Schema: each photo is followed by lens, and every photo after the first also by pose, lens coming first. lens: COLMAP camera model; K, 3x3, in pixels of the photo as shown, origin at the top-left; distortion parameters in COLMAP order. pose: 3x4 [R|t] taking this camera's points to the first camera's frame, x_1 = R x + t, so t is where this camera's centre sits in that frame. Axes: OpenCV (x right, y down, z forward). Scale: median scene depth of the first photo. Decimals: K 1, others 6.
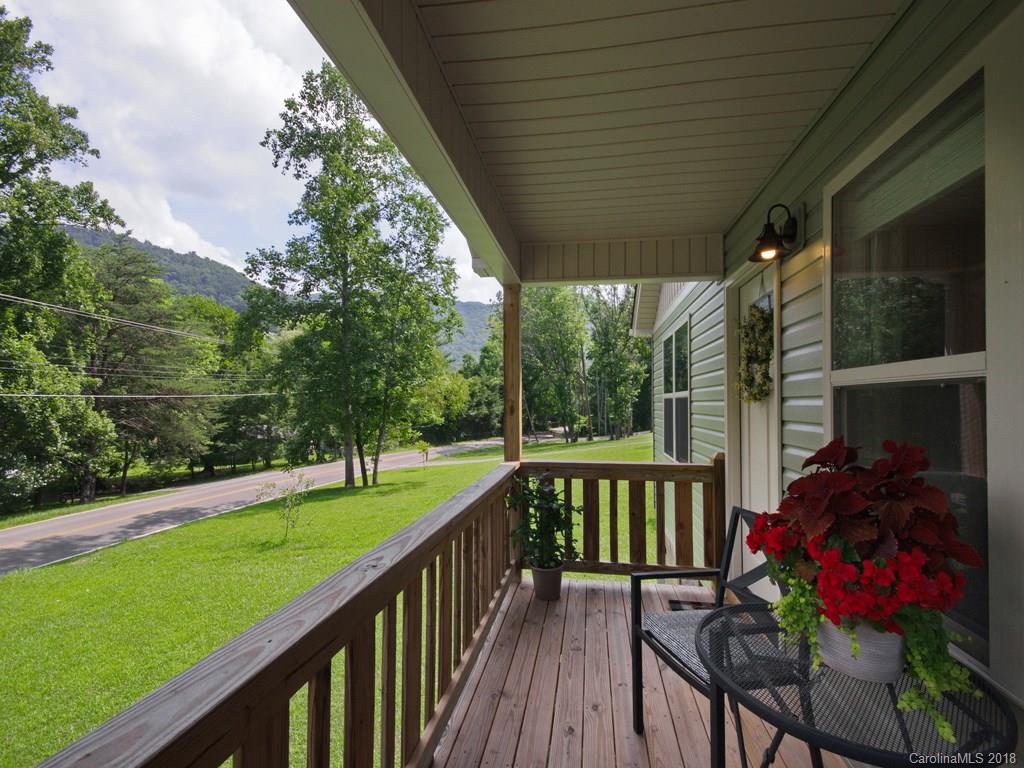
lens RADIAL K [[430.7, 0, 529.3], [0, 430.7, 404.8], [0, 0, 1]] dist [-0.001272, -0.000372]
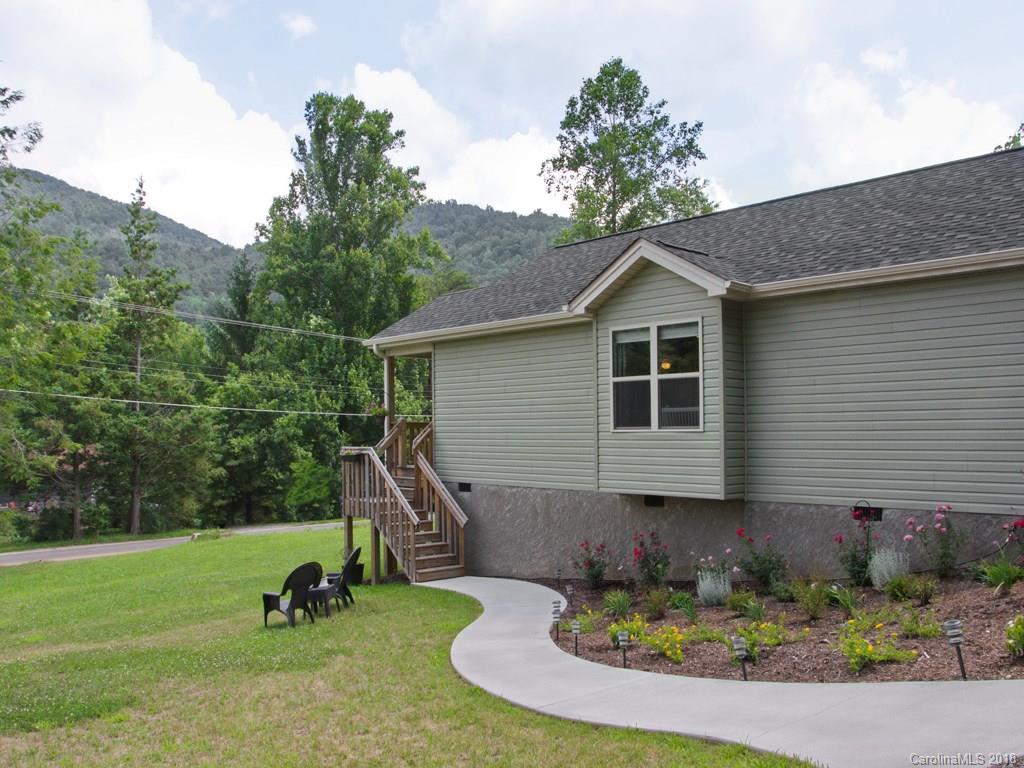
lens RADIAL K [[891.2, 0, 512.0], [0, 891.2, 384.0], [0, 0, 1]] dist [-0.123860, 0.003534]
pose [[0.758240, -0.034731, -0.651050, 0.681502], [-0.001367, 0.998493, -0.054858, 0.024589], [0.651975, 0.042486, 0.757050, -0.625925]]
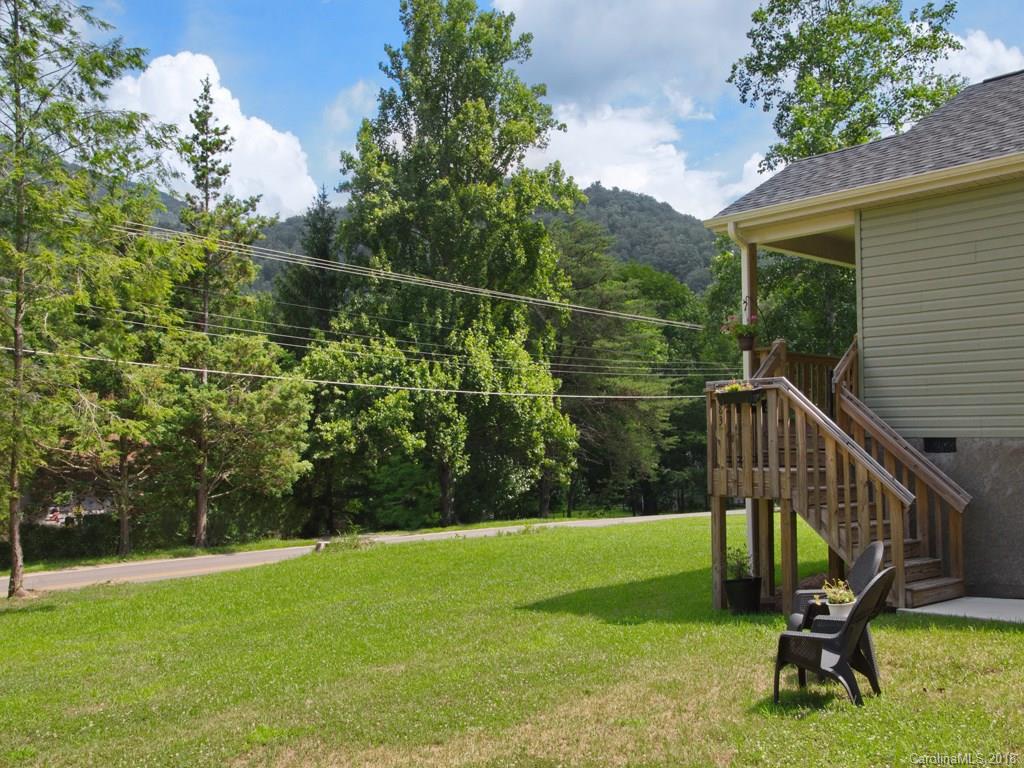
lens RADIAL K [[980.8, 0, 512.0], [0, 980.8, 384.0], [0, 0, 1]] dist [-0.004950, -0.108861]
pose [[0.742838, -0.037755, -0.668406, 0.271520], [-0.003912, 0.998147, -0.060729, 0.077712], [0.669460, 0.047727, 0.741313, -0.579386]]
